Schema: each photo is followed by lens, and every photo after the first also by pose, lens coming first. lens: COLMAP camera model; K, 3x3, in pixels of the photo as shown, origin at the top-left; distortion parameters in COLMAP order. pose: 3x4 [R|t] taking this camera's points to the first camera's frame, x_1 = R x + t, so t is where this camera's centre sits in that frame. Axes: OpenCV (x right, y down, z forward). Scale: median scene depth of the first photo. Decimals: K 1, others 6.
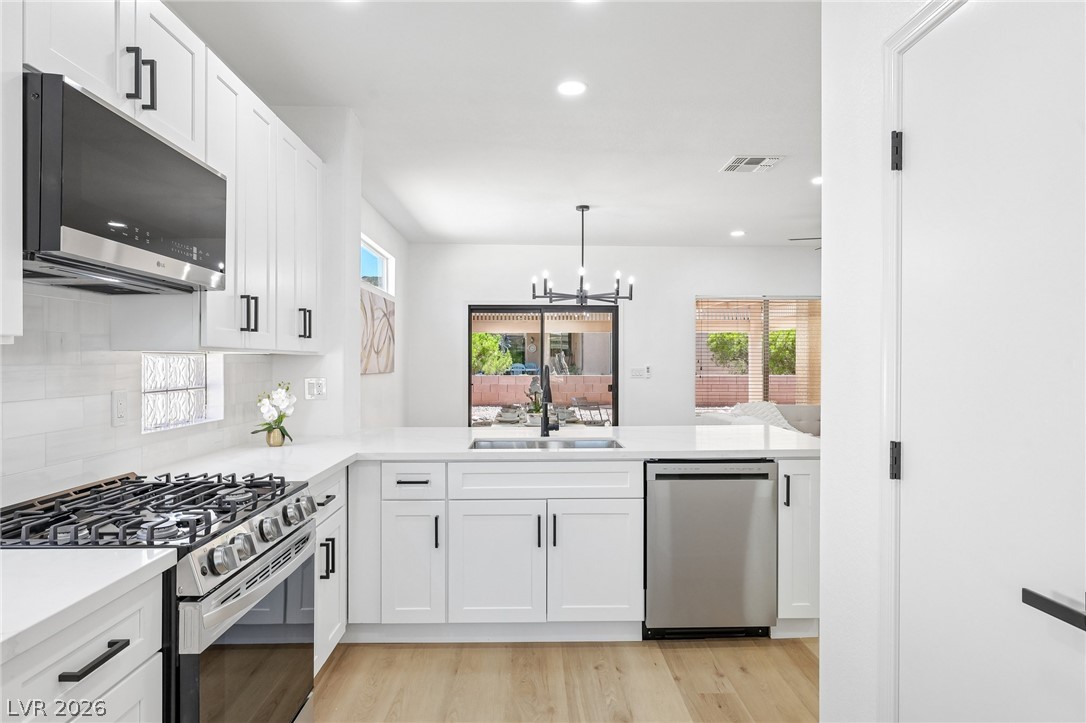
lens RADIAL K [[622.9, 0, 543.0], [0, 622.9, 361.5], [0, 0, 1]] dist [-0.000308, 0.003023]
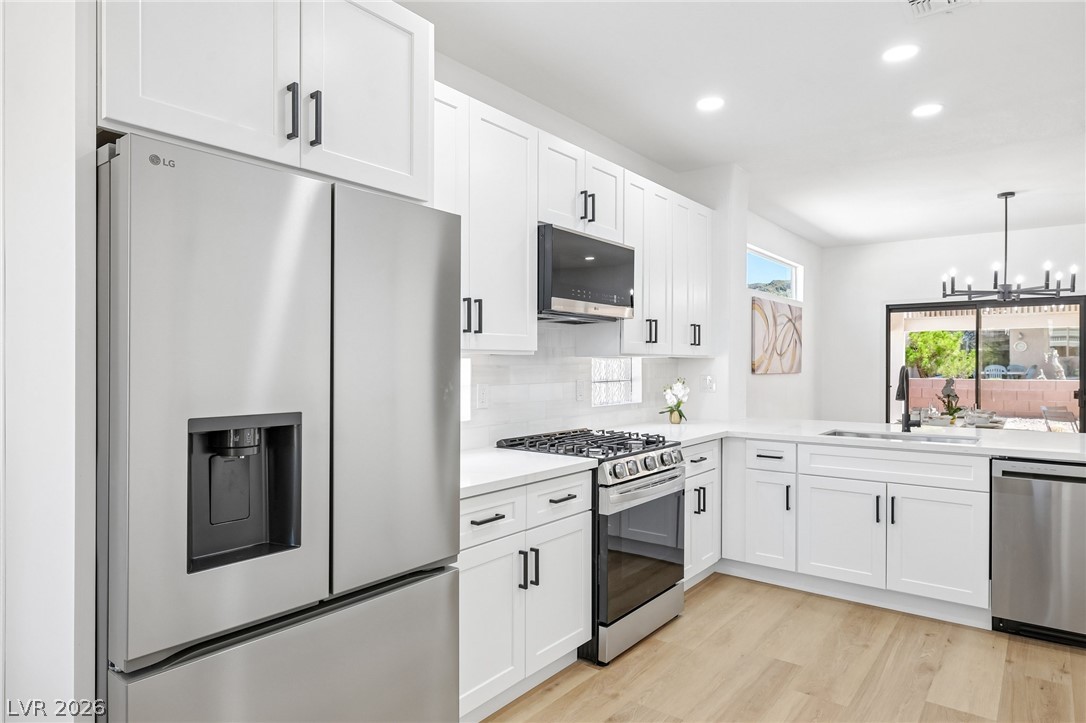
lens RADIAL K [[649.2, 0, 543.0], [0, 649.2, 361.5], [0, 0, 1]] dist [0.003509, 0.000671]
pose [[0.776473, -0.000480, -0.630150, 0.271525], [-0.000631, 0.999999, -0.001539, -0.000716], [0.630150, 0.001593, 0.776472, -0.333547]]
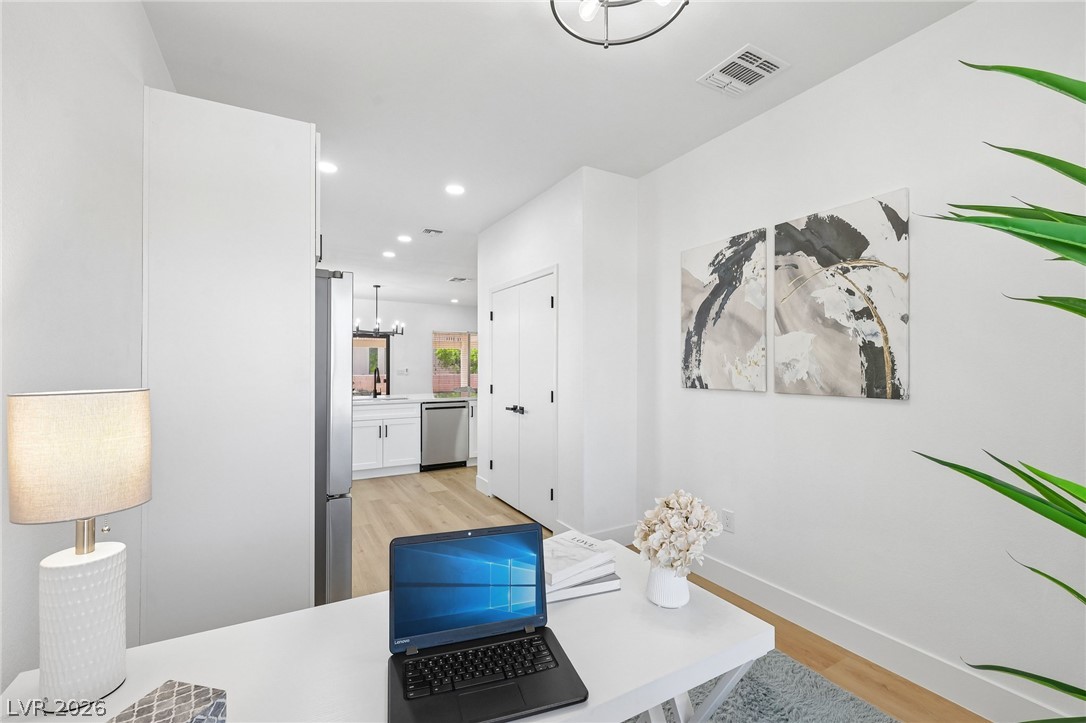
lens RADIAL K [[466.5, 0, 543.0], [0, 466.5, 361.5], [0, 0, 1]] dist [-0.000488, -0.000013]
pose [[0.881885, 0.002006, 0.471460, -0.320088], [0.002569, 0.999956, -0.009060, 0.000908], [-0.471457, 0.009201, 0.881841, -1.012166]]
